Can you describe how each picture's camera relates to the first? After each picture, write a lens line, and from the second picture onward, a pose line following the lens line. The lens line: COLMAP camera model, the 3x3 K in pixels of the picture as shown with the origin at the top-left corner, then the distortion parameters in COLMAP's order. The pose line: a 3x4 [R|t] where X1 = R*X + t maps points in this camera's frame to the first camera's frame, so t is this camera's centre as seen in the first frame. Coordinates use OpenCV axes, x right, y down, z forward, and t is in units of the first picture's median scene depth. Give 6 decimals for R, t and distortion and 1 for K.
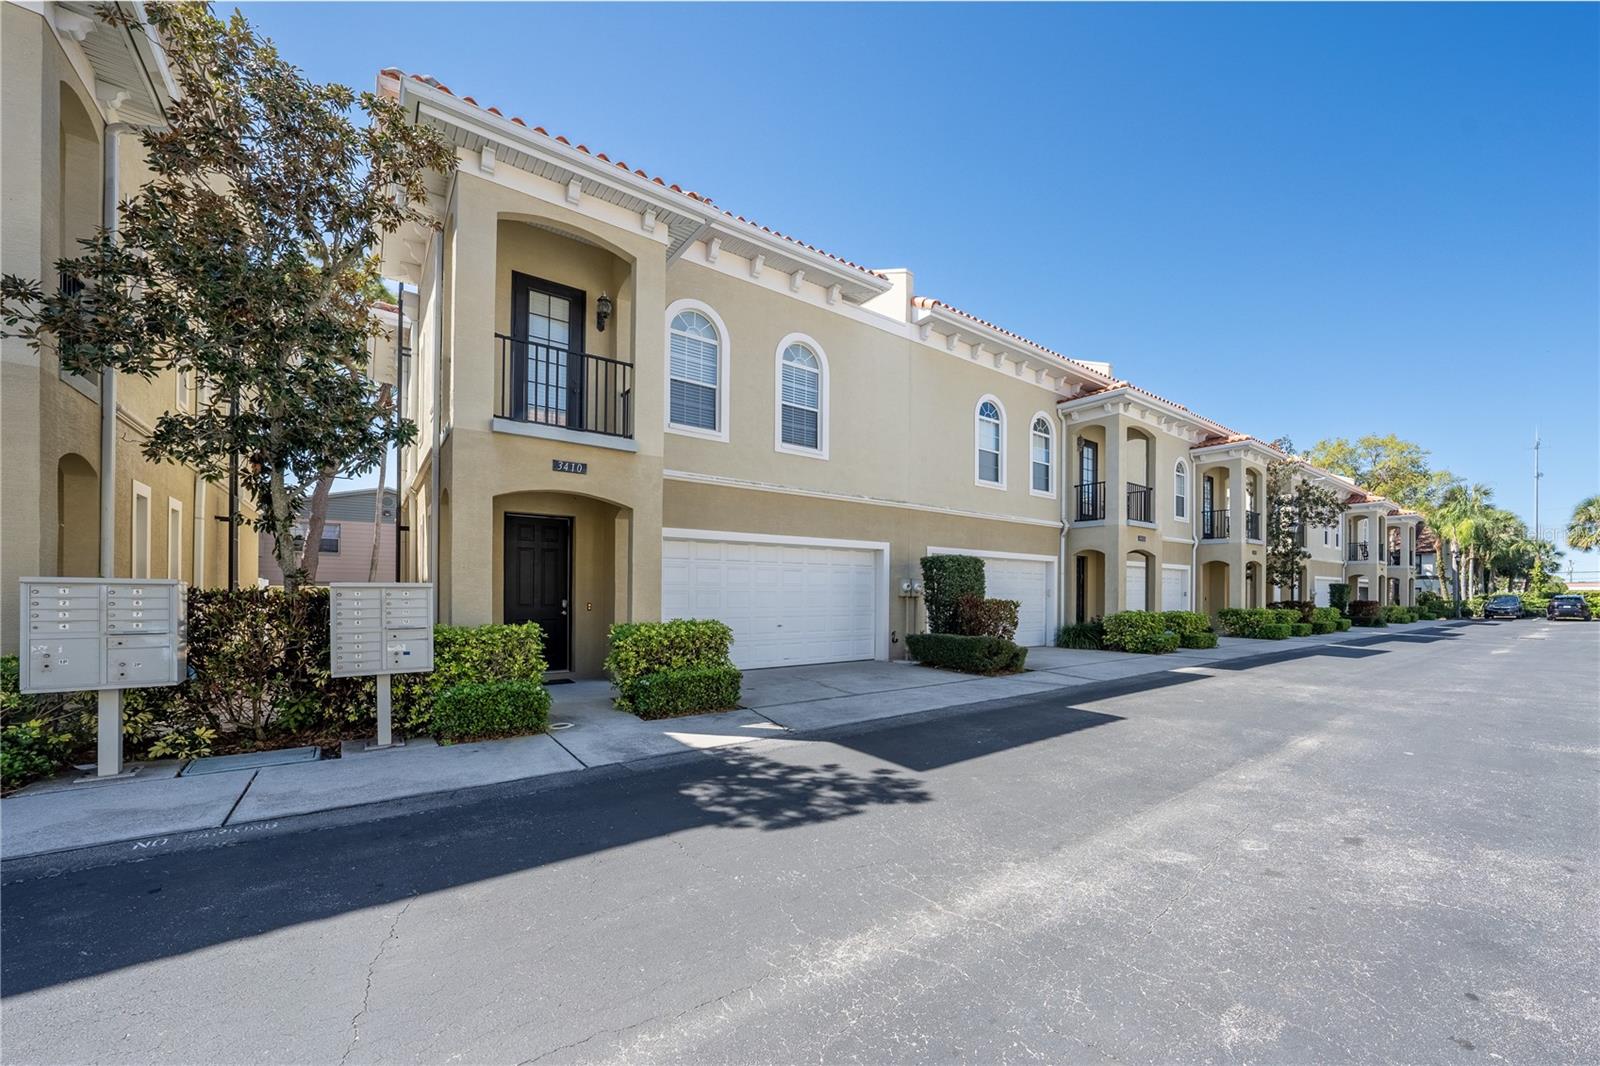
lens RADIAL K [[577.2, 0, 800.4], [0, 577.2, 595.5], [0, 0, 1]] dist [-0.030415, 0.007740]
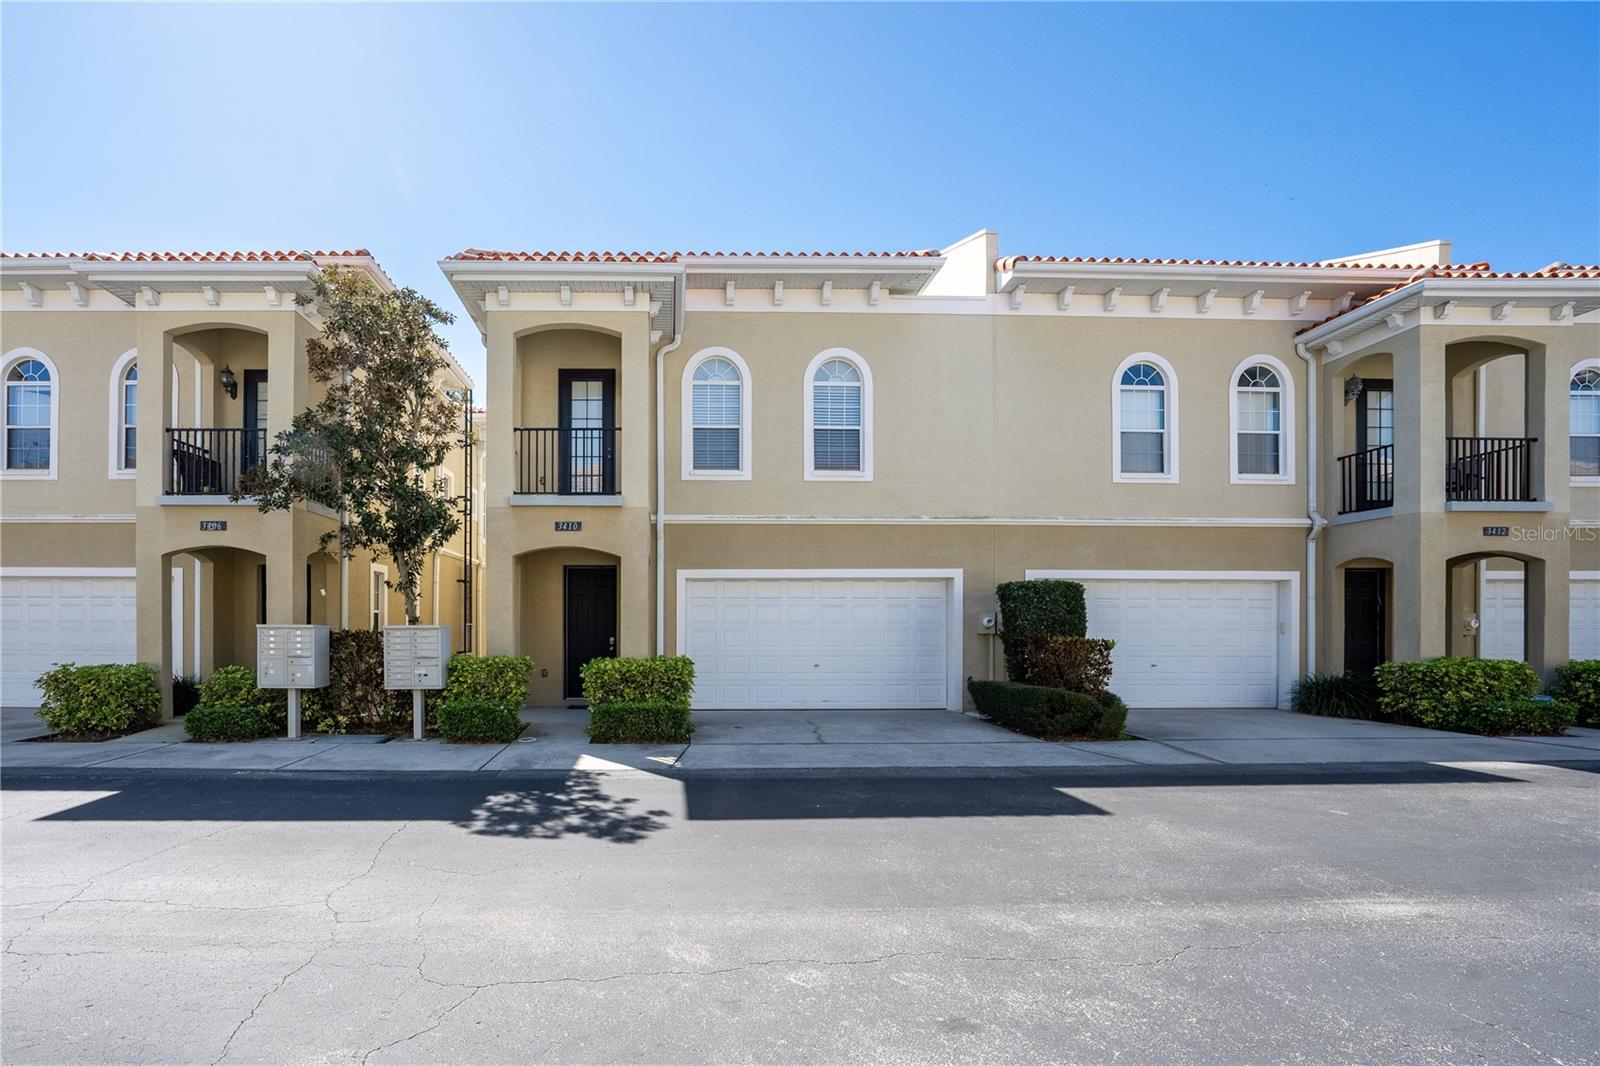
lens RADIAL K [[632.6, 0, 798.9], [0, 632.6, 631.2], [0, 0, 1]] dist [-0.030331, 0.009638]
pose [[0.822649, -0.003779, -0.568538, 0.627288], [0.002494, 0.999992, -0.003038, -0.000273], [0.568545, 0.001081, 0.822652, 0.165427]]
